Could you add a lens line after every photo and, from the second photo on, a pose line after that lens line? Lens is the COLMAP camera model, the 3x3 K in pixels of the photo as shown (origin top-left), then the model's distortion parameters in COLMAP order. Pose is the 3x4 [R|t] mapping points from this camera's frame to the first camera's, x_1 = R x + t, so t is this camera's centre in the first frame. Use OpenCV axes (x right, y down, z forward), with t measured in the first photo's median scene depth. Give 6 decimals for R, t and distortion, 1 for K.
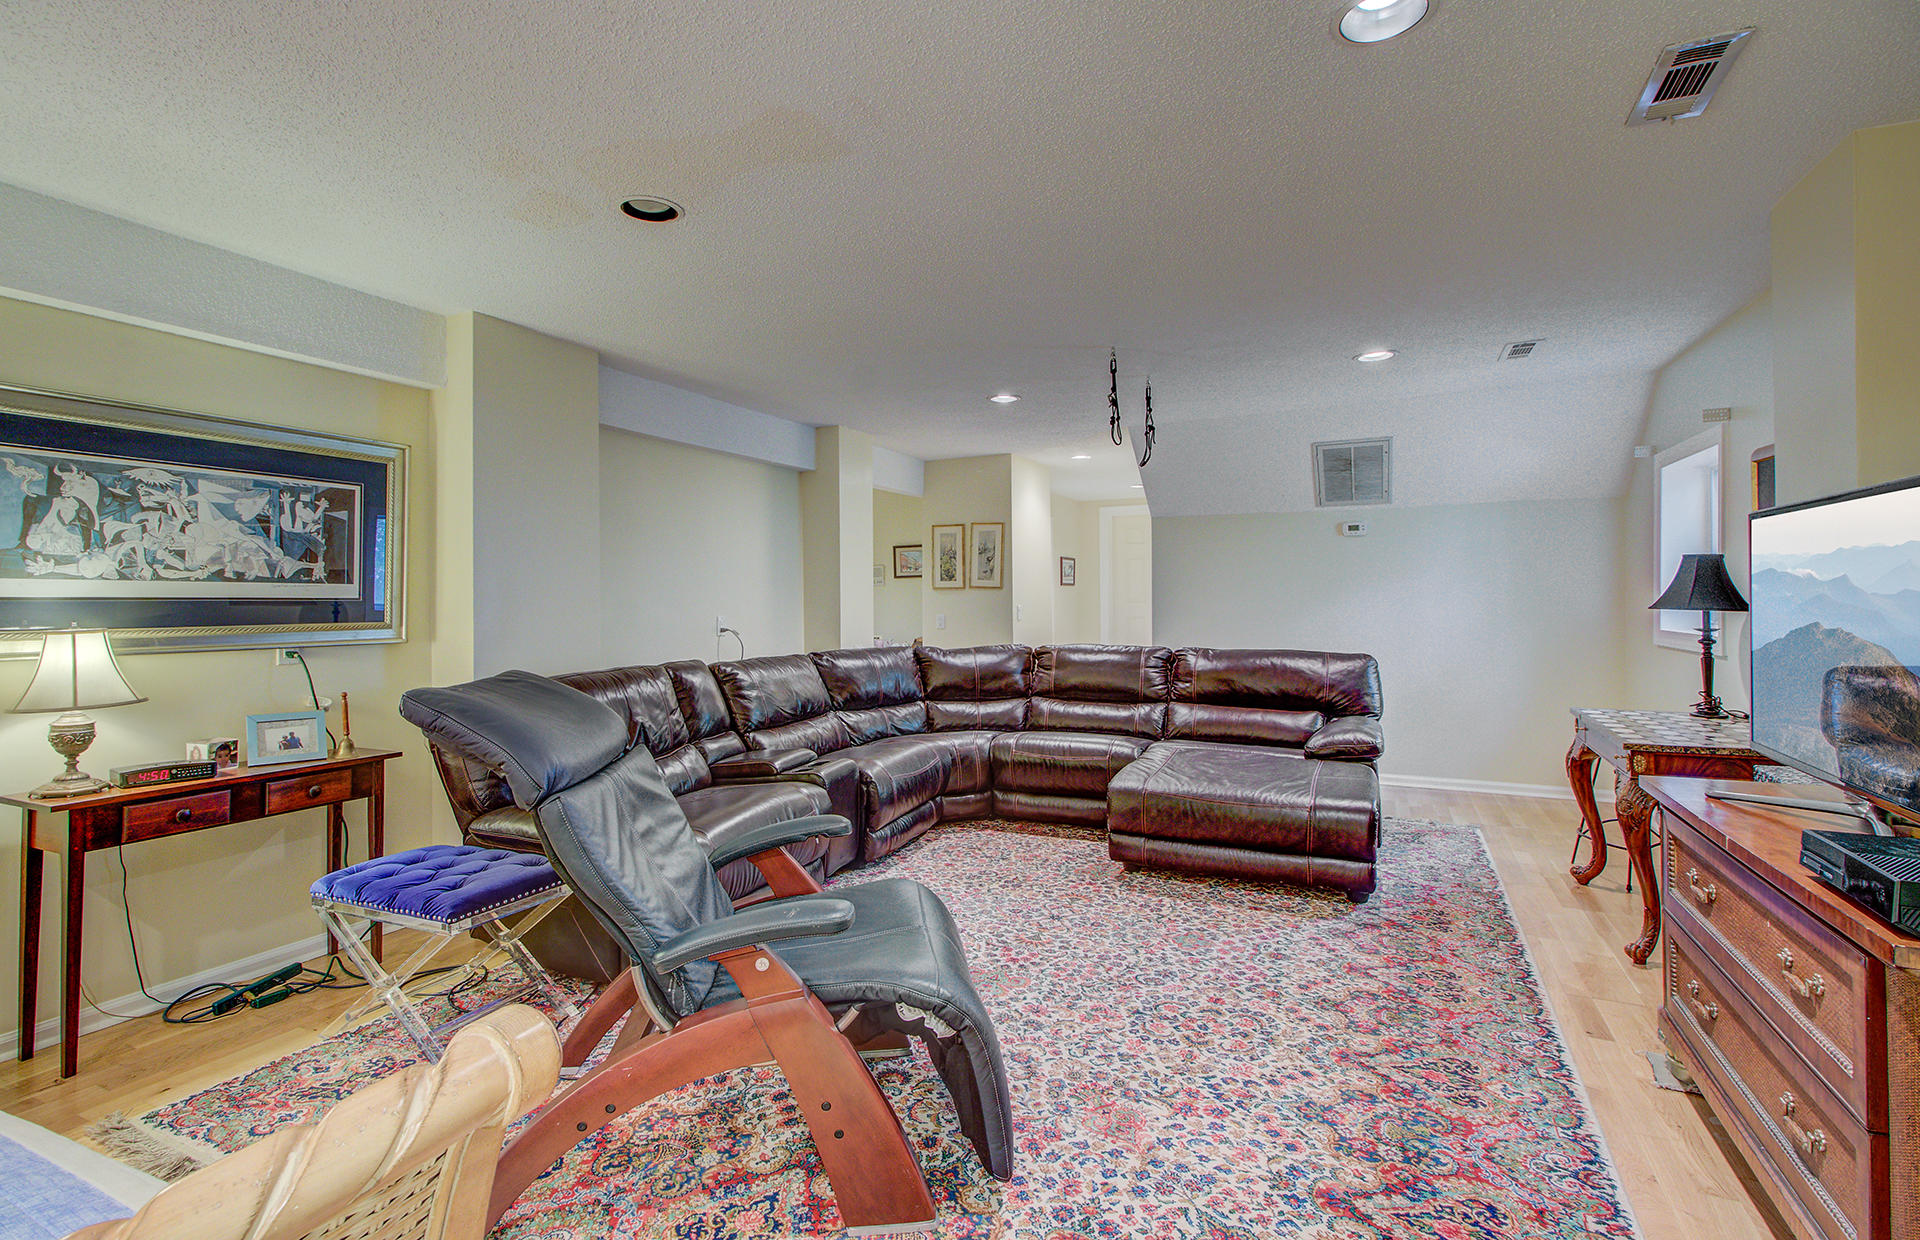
lens RADIAL K [[894.0, 0, 932.5], [0, 894.0, 588.9], [0, 0, 1]] dist [0.008097, -0.002840]
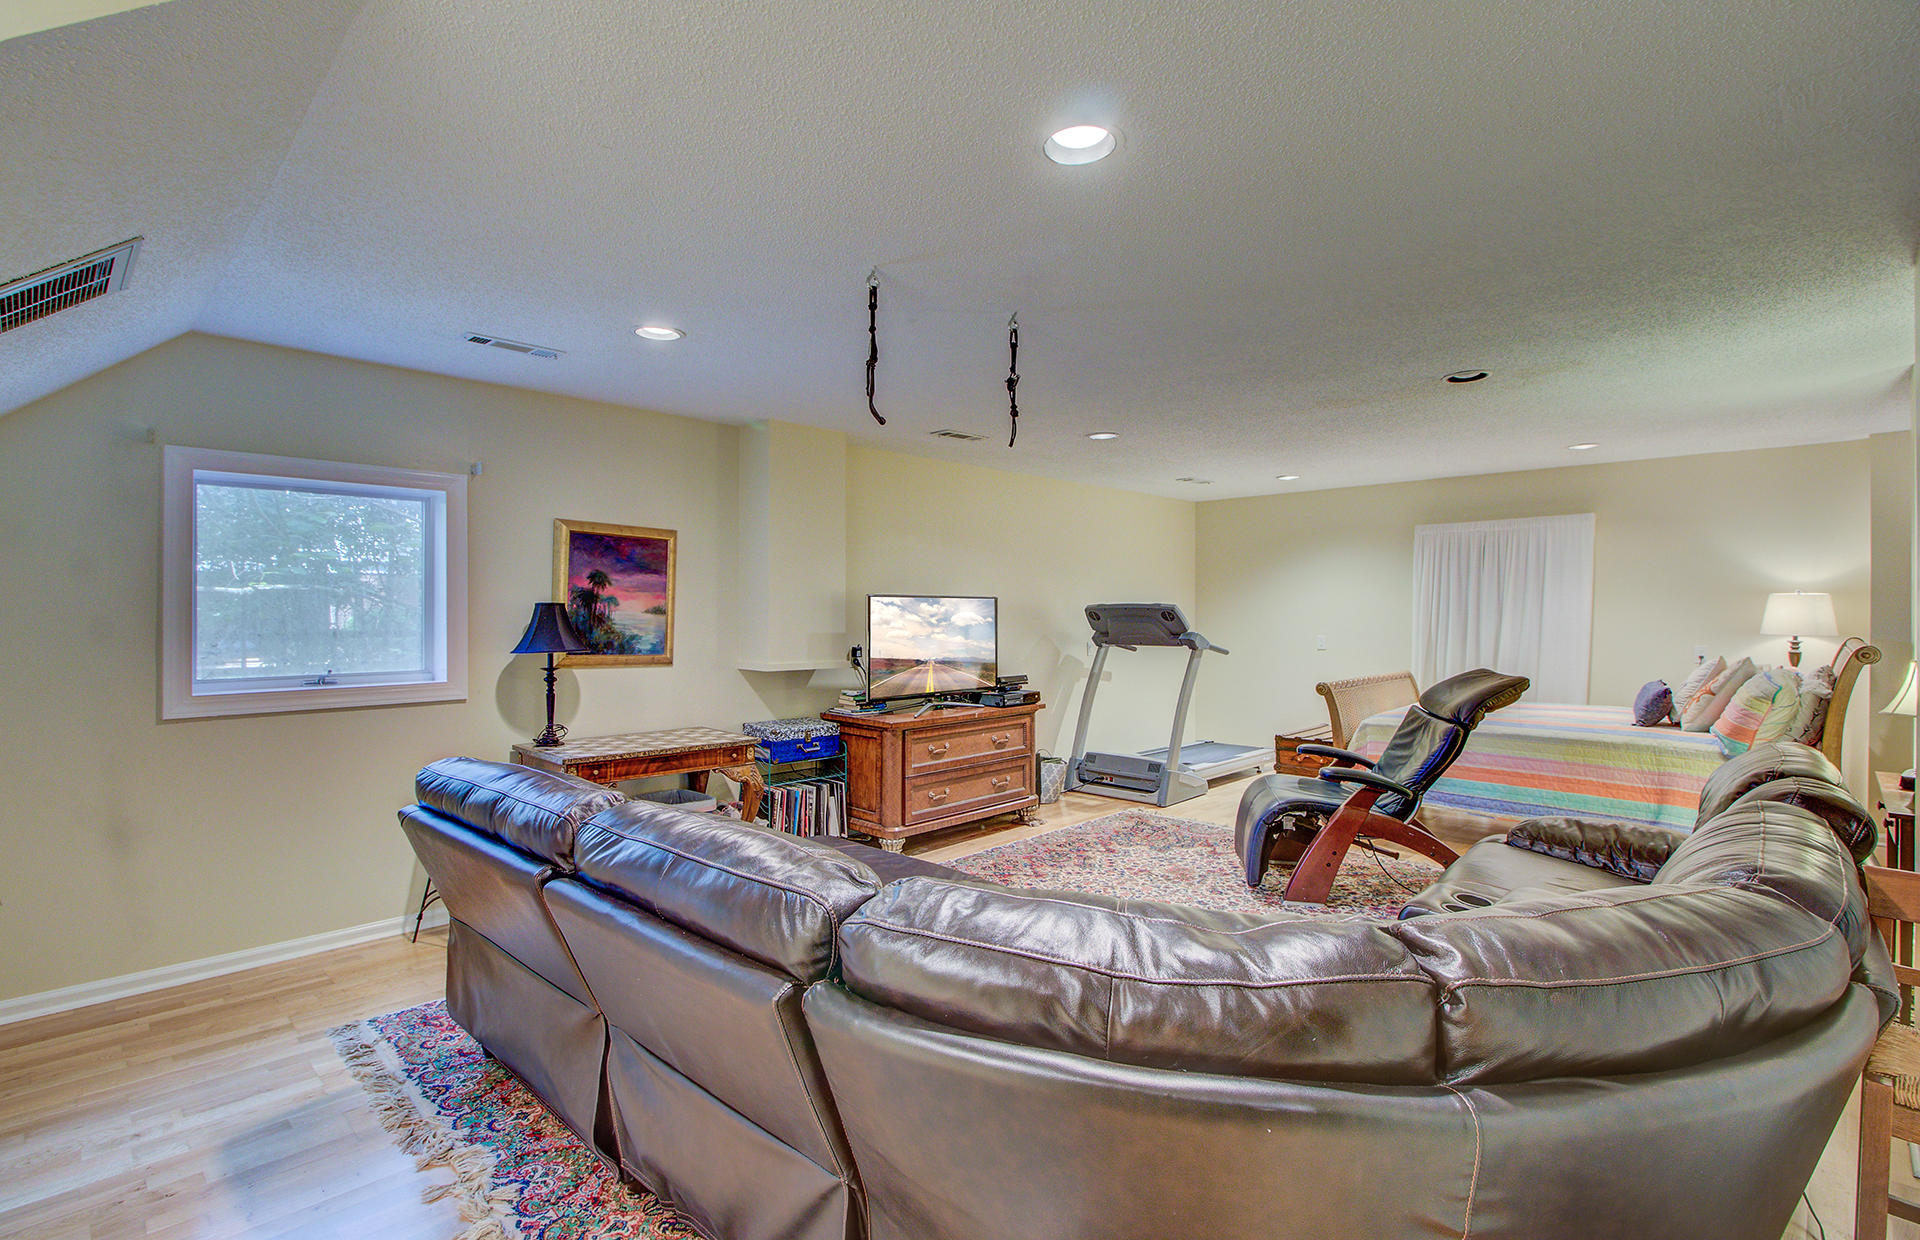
lens RADIAL K [[894.0, 0, 940.8], [0, 894.0, 614.1], [0, 0, 1]] dist [0.008097, -0.002840]
pose [[-0.944455, 0.005239, 0.328599, 0.026799], [0.004389, 0.999985, -0.003331, -0.026521], [-0.328612, -0.001704, -0.944464, 2.693450]]
